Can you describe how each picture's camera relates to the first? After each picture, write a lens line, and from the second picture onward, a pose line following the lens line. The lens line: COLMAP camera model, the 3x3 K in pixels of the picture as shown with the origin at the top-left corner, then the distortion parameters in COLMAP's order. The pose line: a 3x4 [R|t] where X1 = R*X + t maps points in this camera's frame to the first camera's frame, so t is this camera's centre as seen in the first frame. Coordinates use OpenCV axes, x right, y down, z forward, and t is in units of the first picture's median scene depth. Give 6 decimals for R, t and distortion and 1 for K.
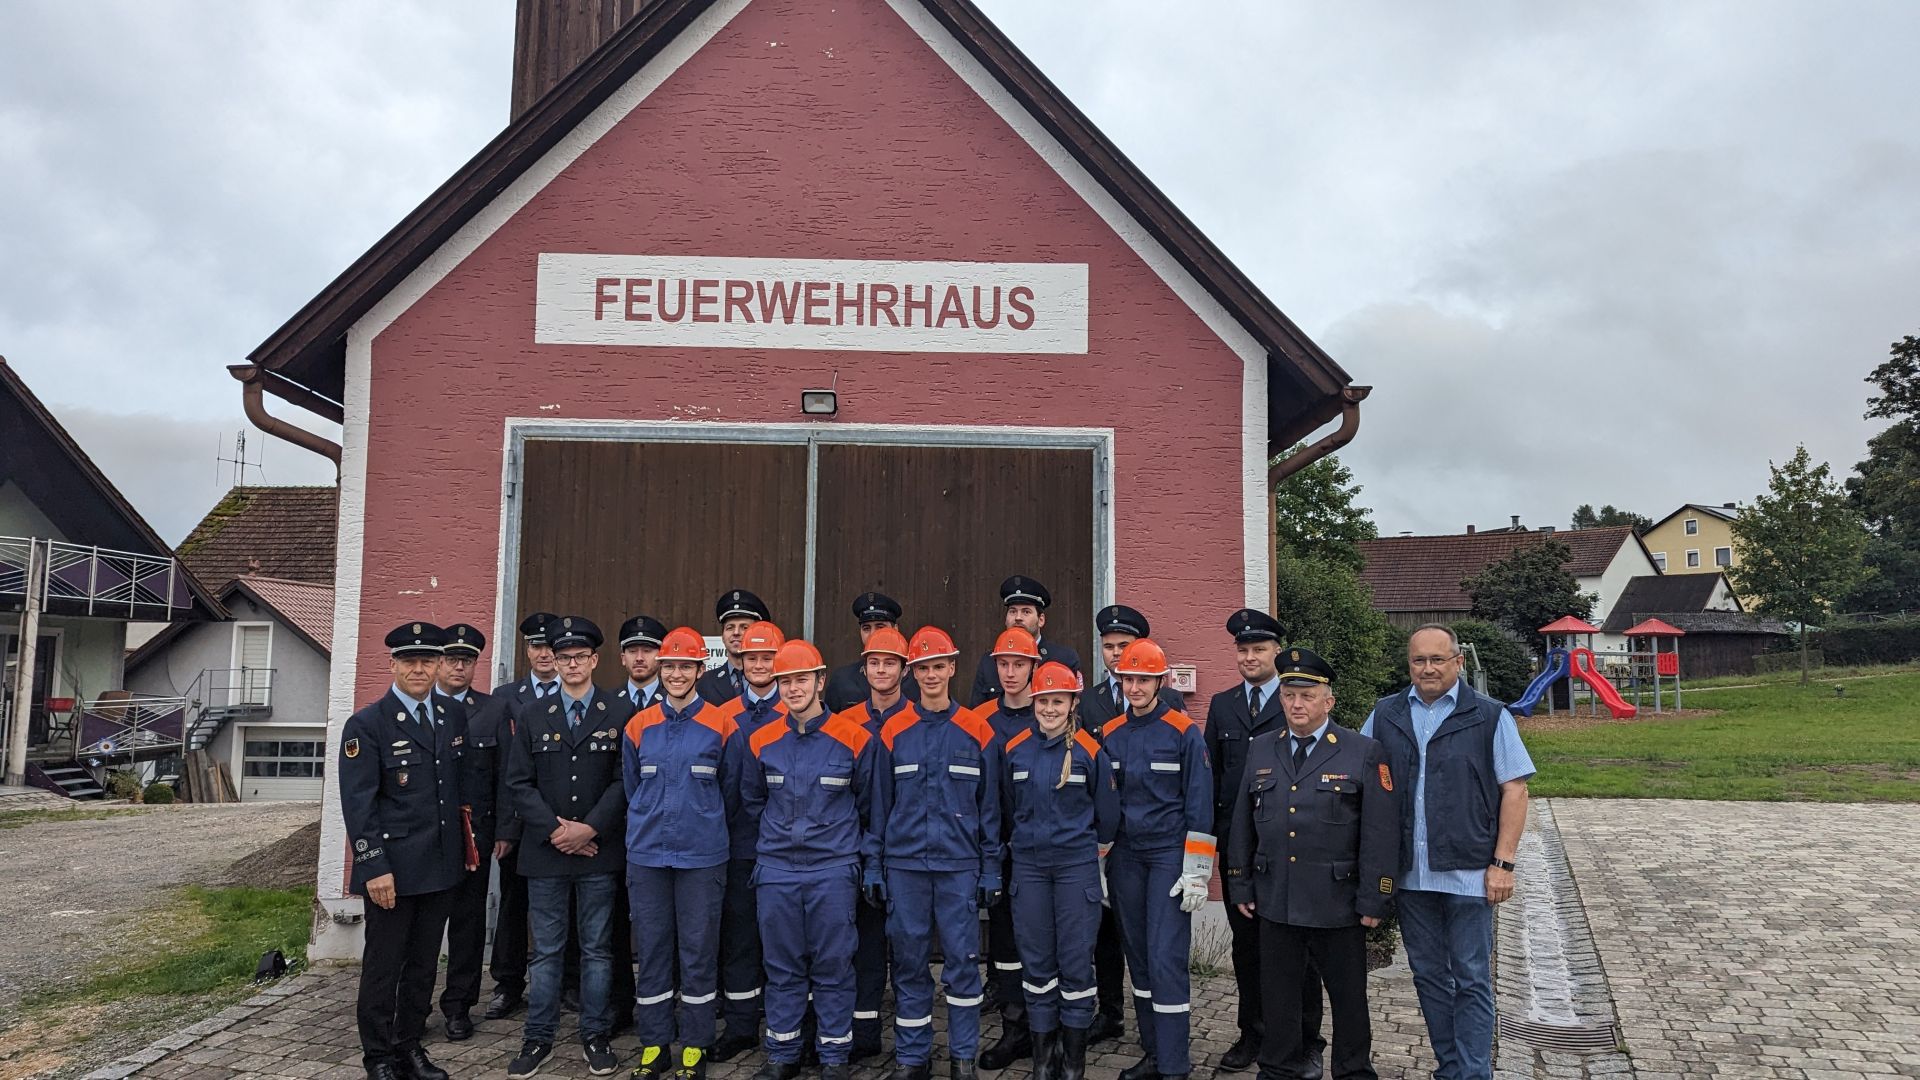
lens RADIAL K [[1411.7, 0, 956.7], [0, 1411.7, 521.9], [0, 0, 1]] dist [0.074857, -0.075880]
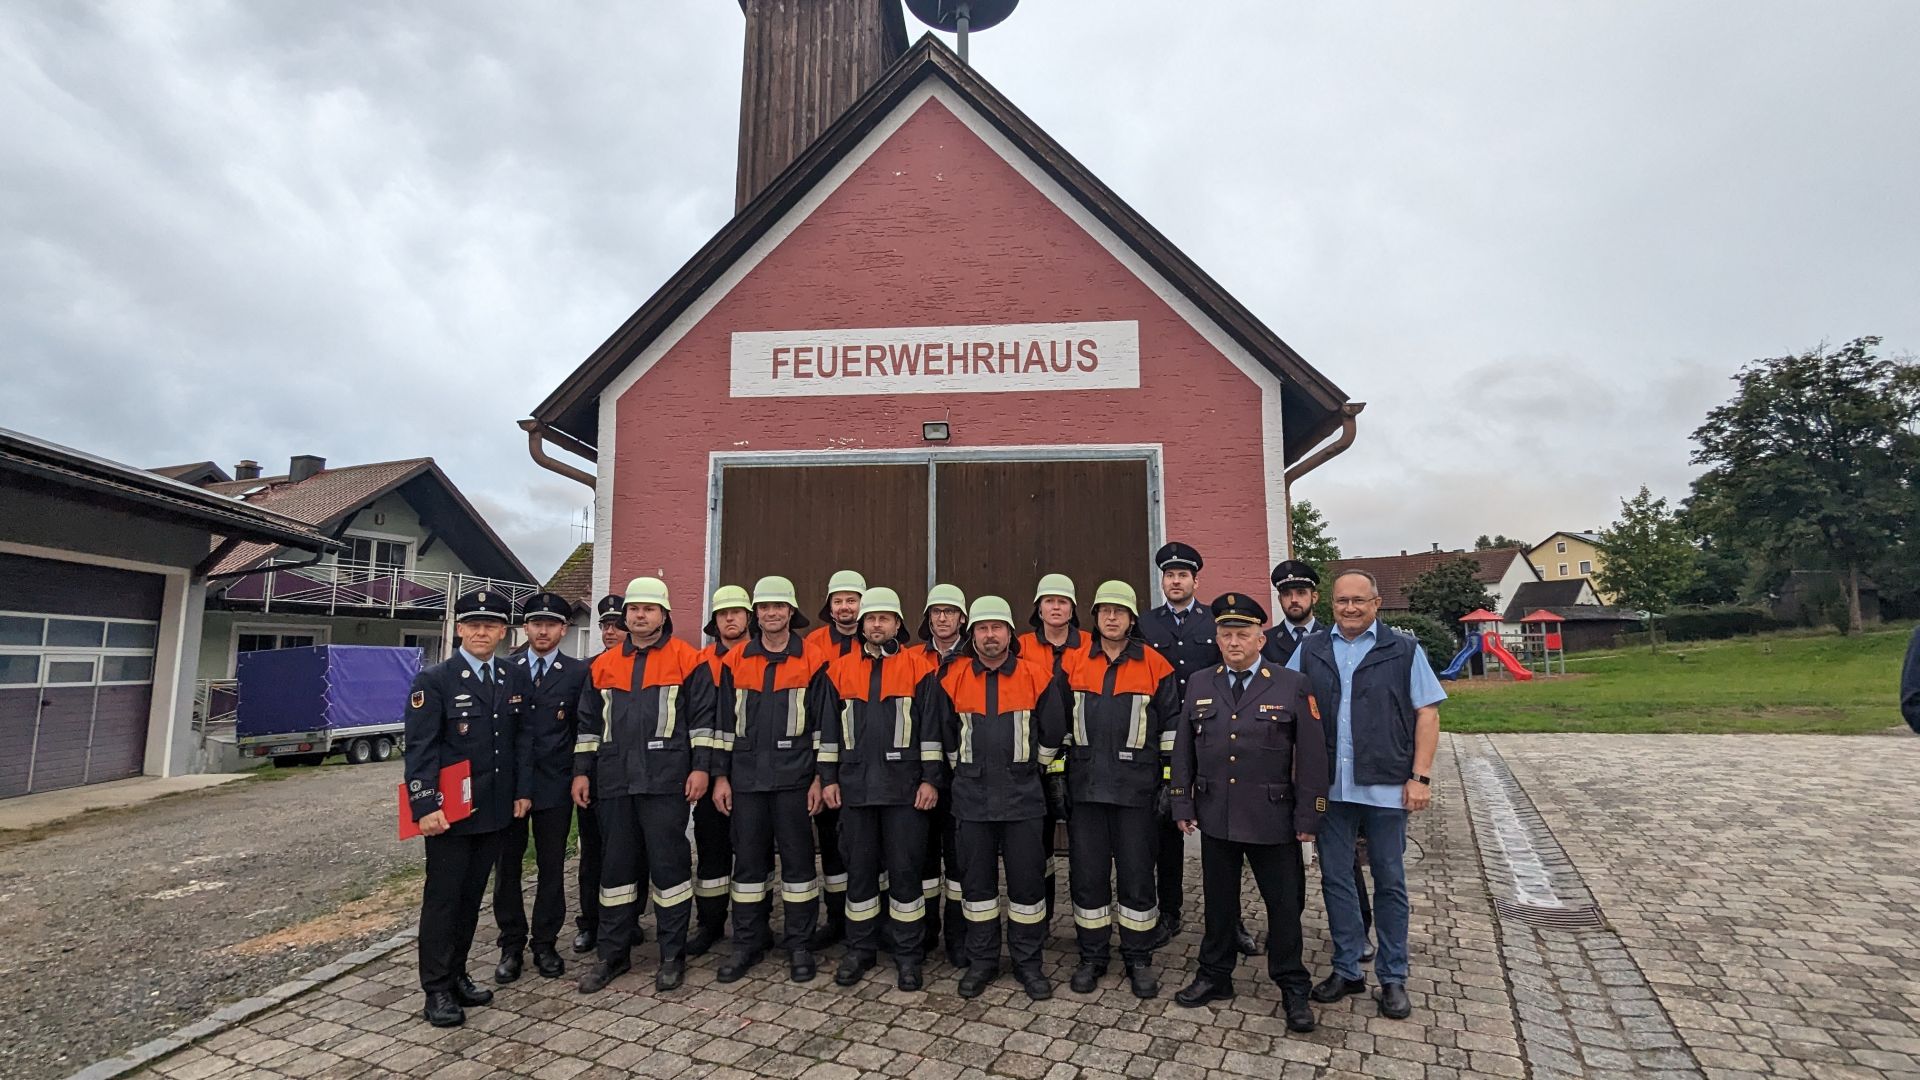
lens RADIAL K [[911.0, 0, 960.0], [0, 911.0, 540.0], [0, 0, 1]] dist [-0.000487, 0.000531]
pose [[0.995053, -0.027715, -0.095399, 0.003738], [0.024764, 0.999182, -0.031974, 0.044532], [0.096207, 0.029453, 0.994926, 0.149935]]
